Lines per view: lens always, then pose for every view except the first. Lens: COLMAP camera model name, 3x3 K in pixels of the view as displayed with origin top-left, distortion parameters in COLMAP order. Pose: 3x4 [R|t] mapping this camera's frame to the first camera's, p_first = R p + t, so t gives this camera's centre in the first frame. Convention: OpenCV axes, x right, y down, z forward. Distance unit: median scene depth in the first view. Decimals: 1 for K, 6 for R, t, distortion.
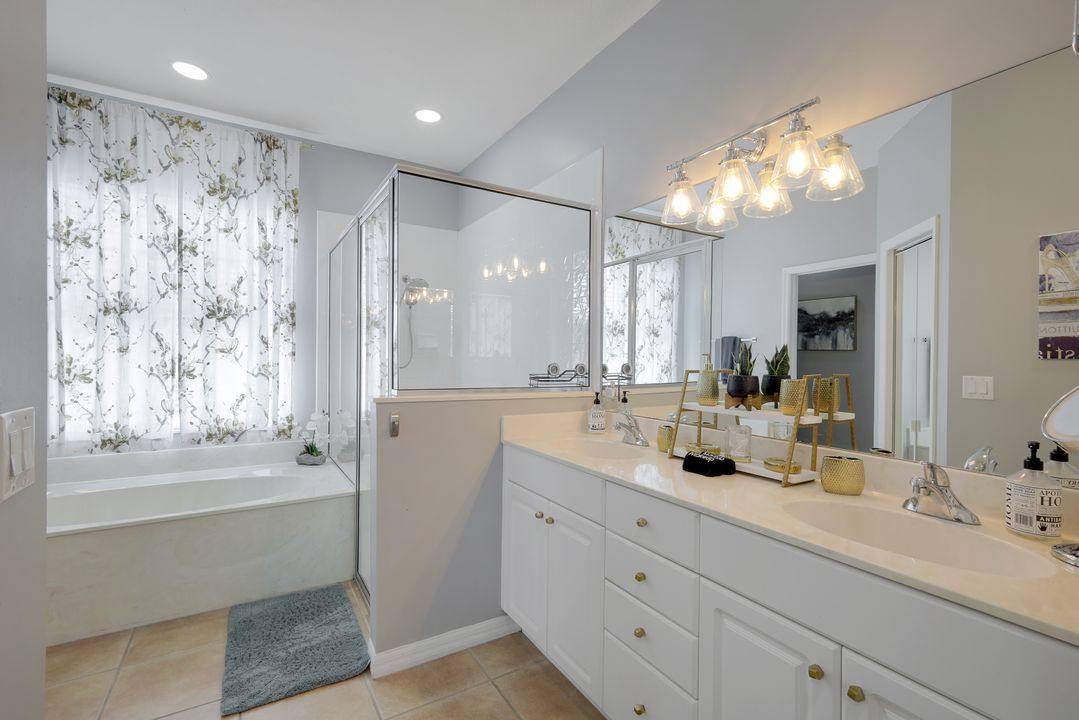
lens RADIAL K [[475.5, 0, 533.1], [0, 475.5, 359.5], [0, 0, 1]] dist [0.010354, -0.001048]
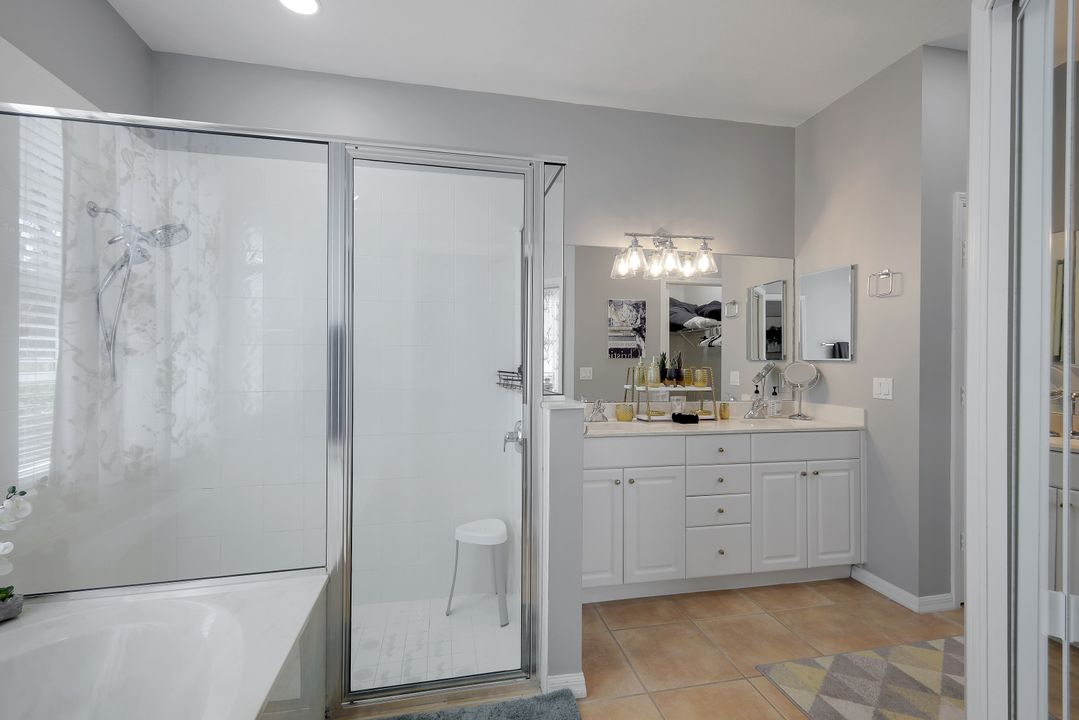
lens RADIAL K [[475.5, 0, 534.1], [0, 475.5, 358.8], [0, 0, 1]] dist [0.010354, -0.001048]
pose [[0.334701, -0.006319, 0.942303, -1.291330], [0.002066, 0.999980, 0.005972, -0.013857], [-0.942322, -0.000052, 0.334707, 0.795987]]
